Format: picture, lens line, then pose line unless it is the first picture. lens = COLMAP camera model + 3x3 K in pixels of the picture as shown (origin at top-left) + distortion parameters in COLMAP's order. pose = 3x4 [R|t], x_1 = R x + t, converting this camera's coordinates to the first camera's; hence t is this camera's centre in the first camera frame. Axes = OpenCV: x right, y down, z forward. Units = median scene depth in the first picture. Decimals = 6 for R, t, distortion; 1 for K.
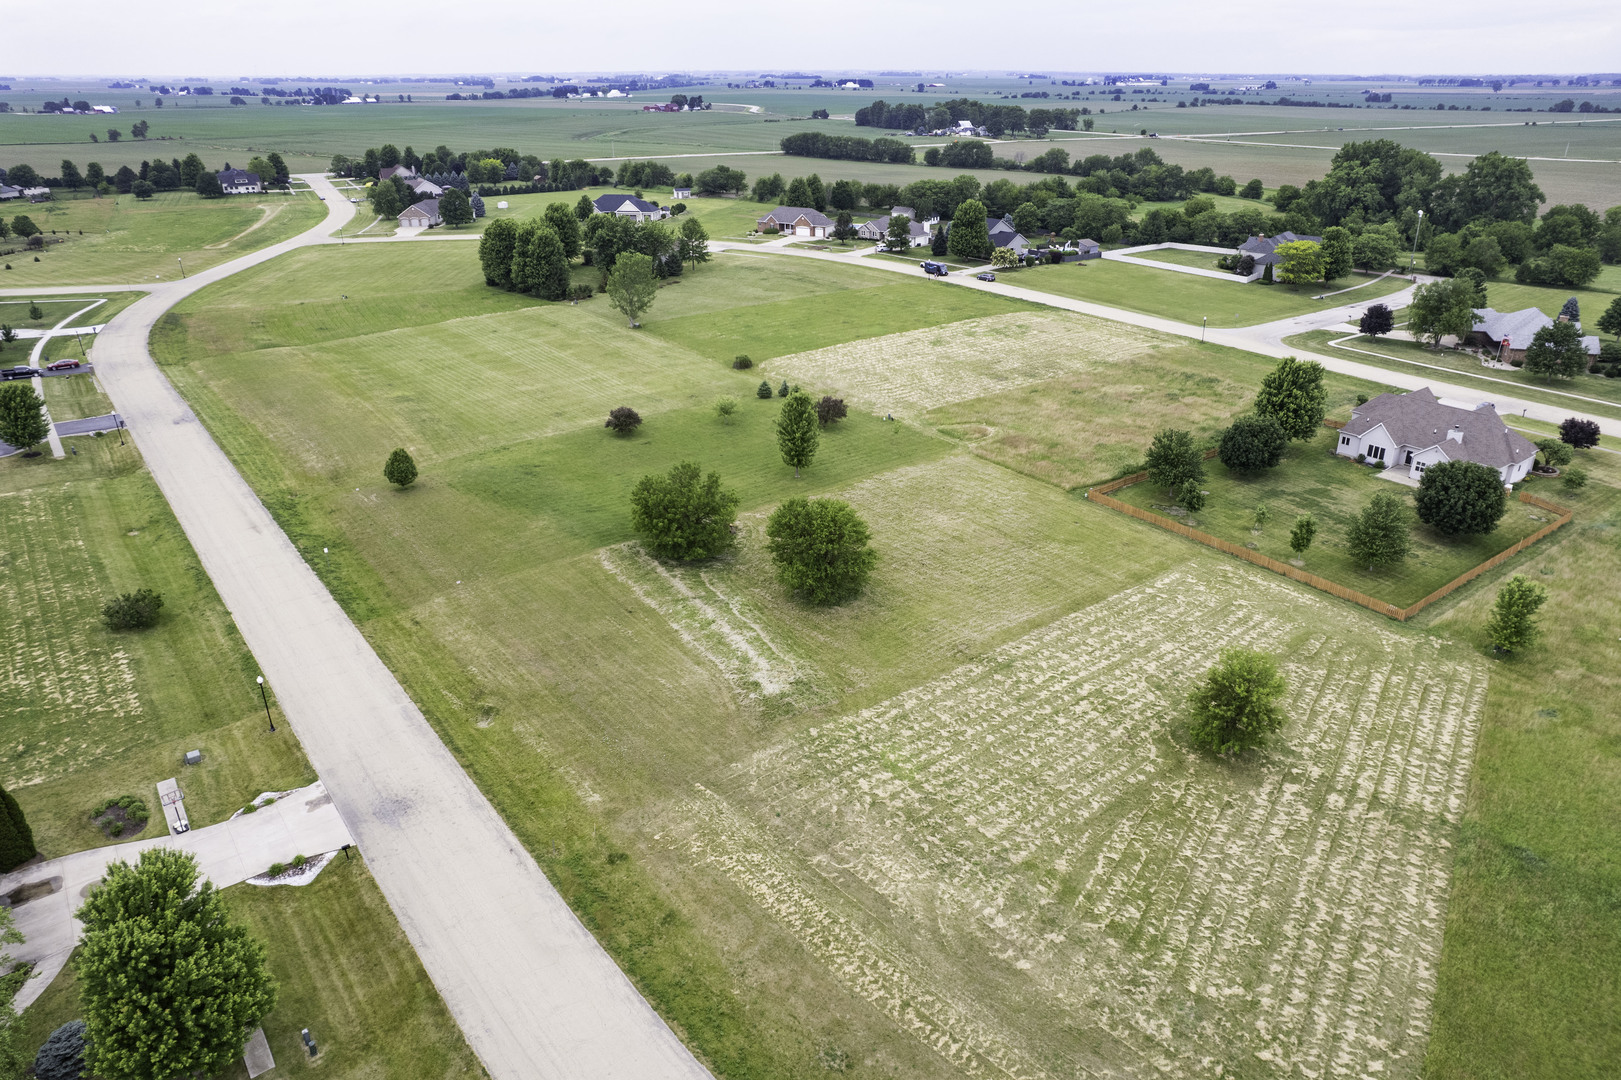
lens RADIAL K [[1077.2, 0, 846.8], [0, 1077.2, 541.2], [0, 0, 1]] dist [-0.089227, 0.087948]
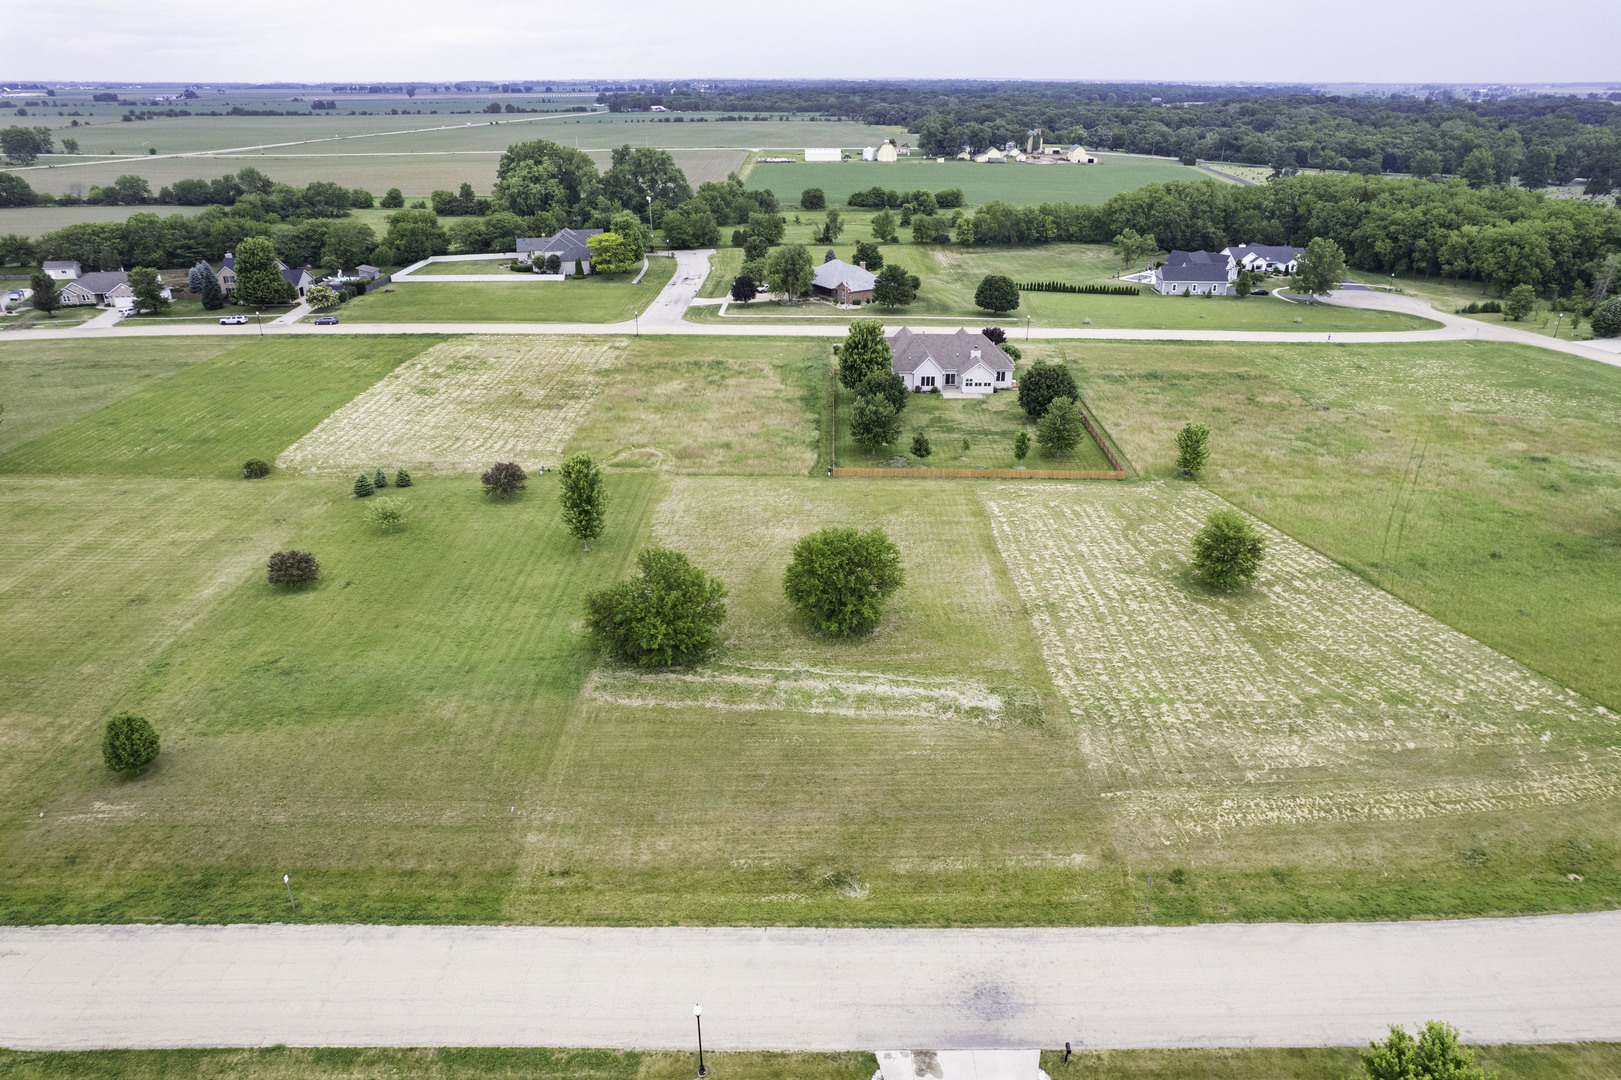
lens RADIAL K [[1049.6, 0, 833.3], [0, 1049.6, 533.0], [0, 0, 1]] dist [-0.078538, 0.066860]
pose [[0.612562, -0.316498, 0.724291, -0.778927], [0.318789, 0.937426, 0.140020, -0.186819], [-0.723286, 0.145125, 0.675127, 0.409230]]
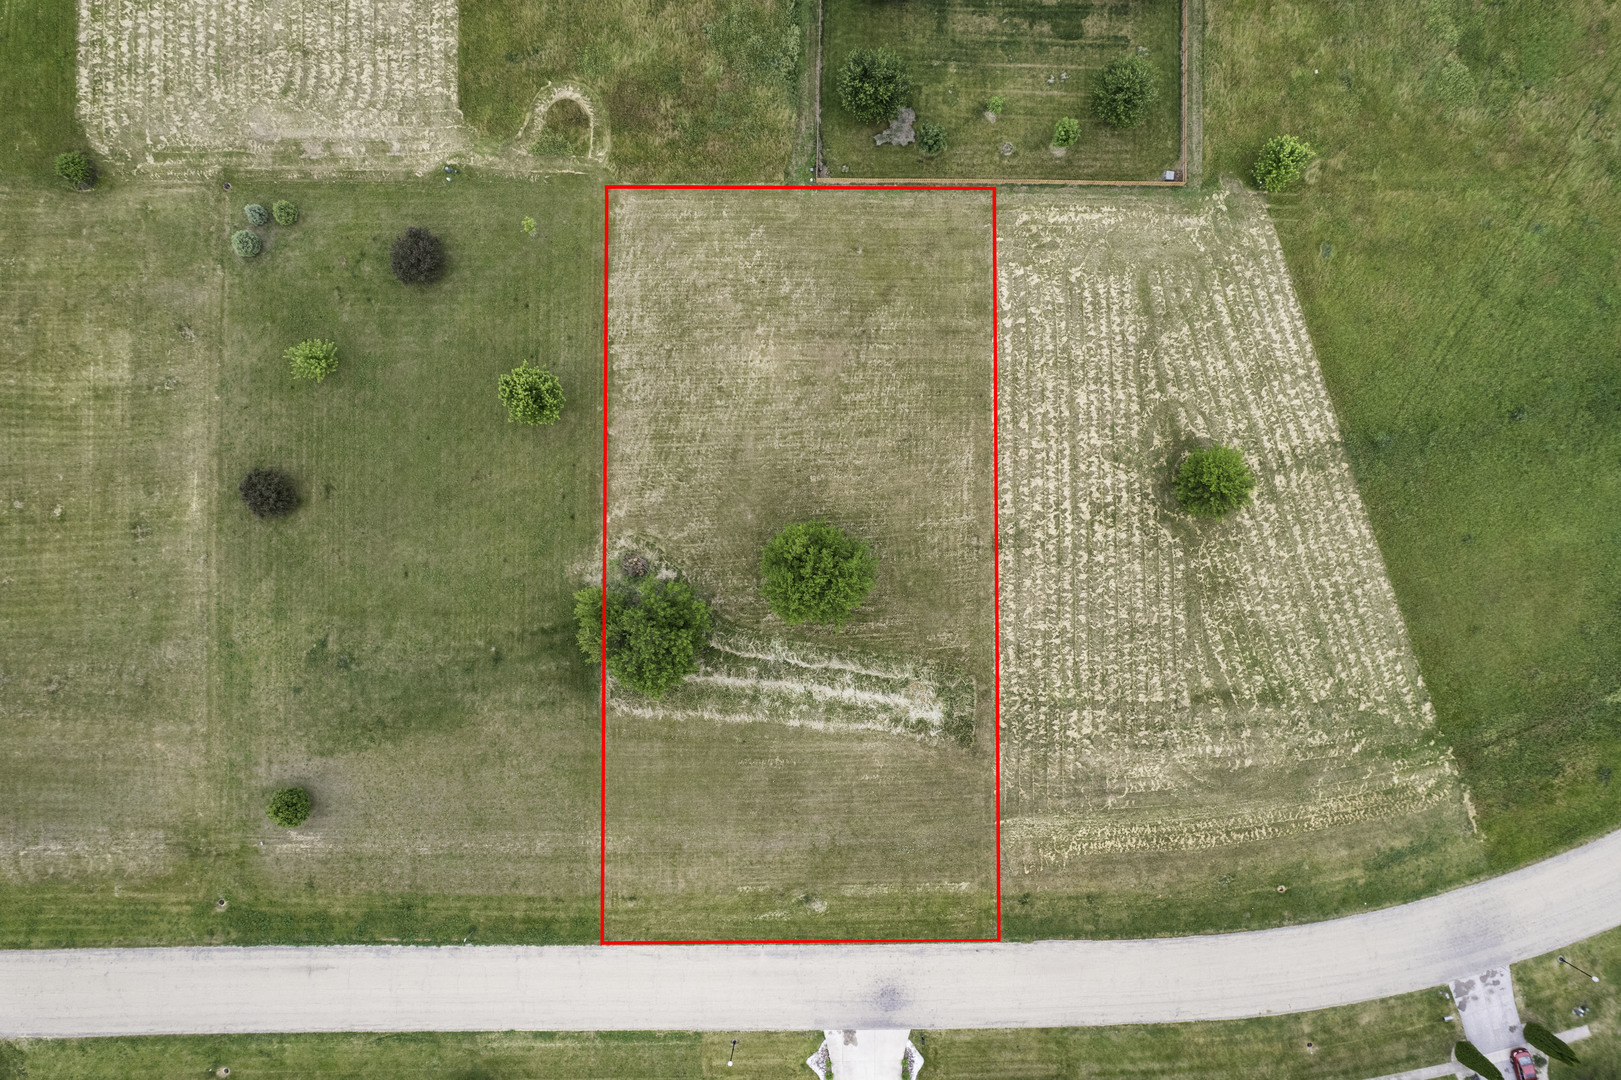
lens RADIAL K [[1029.1, 0, 846.0], [0, 1029.1, 542.9], [0, 0, 1]] dist [-0.081044, 0.067483]
pose [[0.626266, -0.779482, 0.014075, 0.004776], [0.303126, 0.260097, 0.916768, -0.986572], [-0.718266, -0.569874, 0.399171, 0.684744]]
